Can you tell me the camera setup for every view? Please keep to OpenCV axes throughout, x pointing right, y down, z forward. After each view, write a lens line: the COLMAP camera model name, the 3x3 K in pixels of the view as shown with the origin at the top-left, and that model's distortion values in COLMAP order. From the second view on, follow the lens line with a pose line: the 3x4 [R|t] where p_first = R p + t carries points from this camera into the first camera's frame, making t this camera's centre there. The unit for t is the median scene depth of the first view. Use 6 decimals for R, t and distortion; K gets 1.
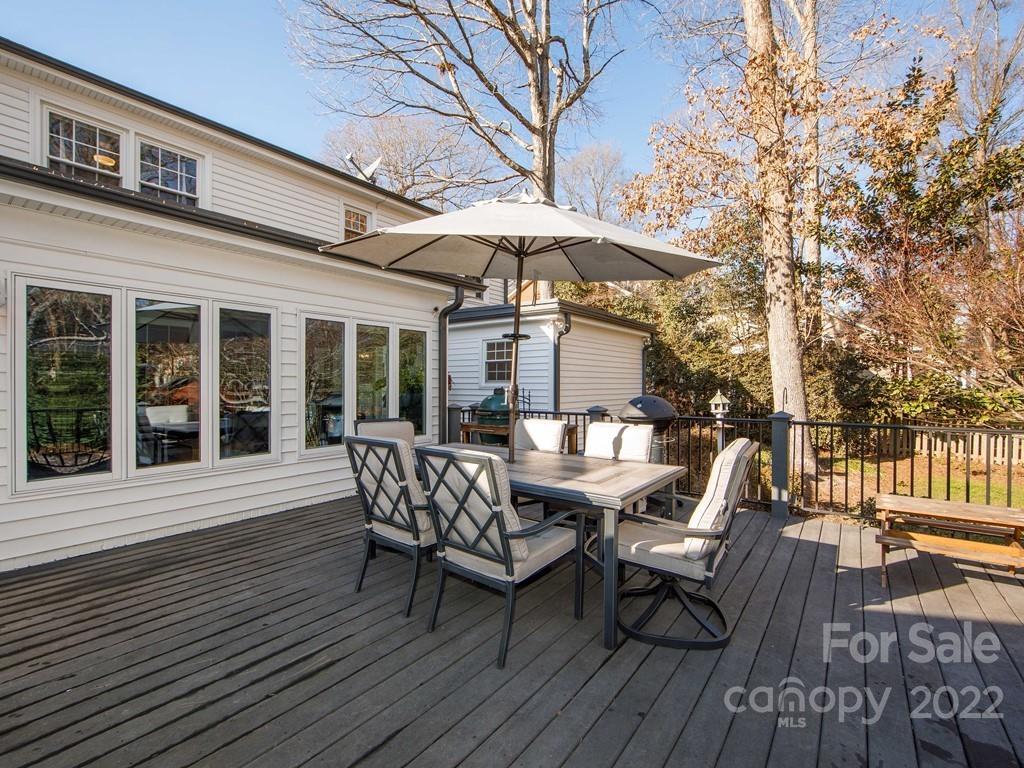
lens RADIAL K [[462.5, 0, 512.0], [0, 462.5, 384.0], [0, 0, 1]] dist [-0.009572, 0.000421]
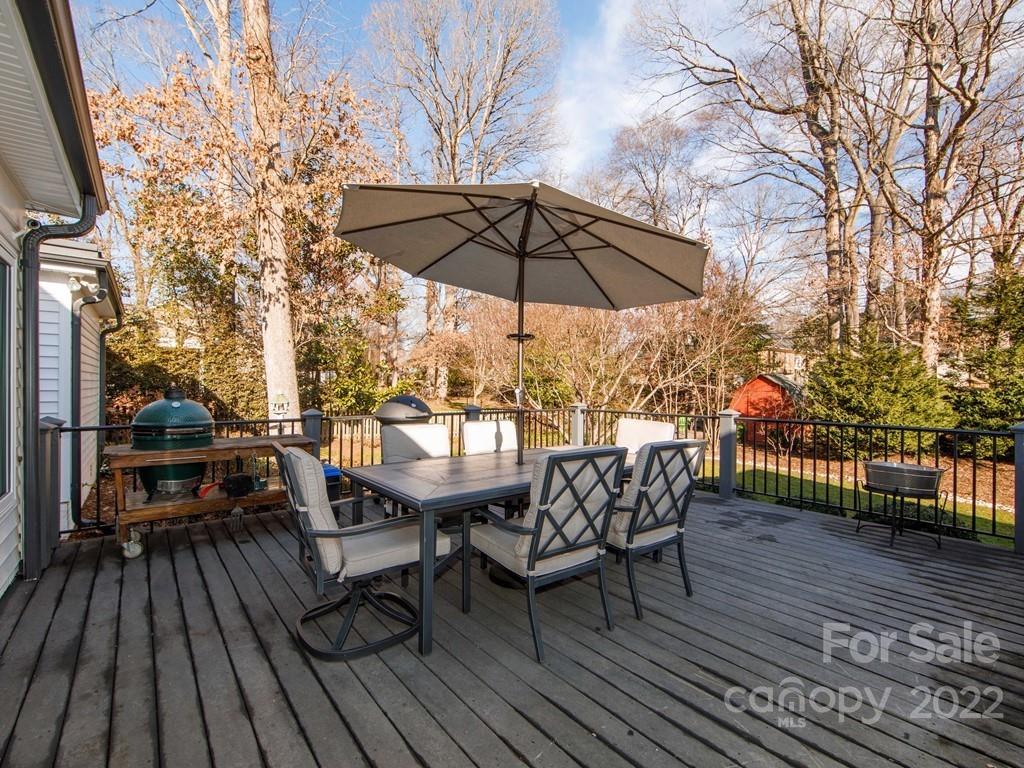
lens RADIAL K [[462.5, 0, 512.0], [0, 462.5, 384.0], [0, 0, 1]] dist [-0.009572, 0.000421]
pose [[0.244058, 0.003550, 0.969754, -0.356247], [-0.009042, 0.999958, -0.001385, 0.000137], [-0.969718, -0.008431, 0.244080, 0.286635]]
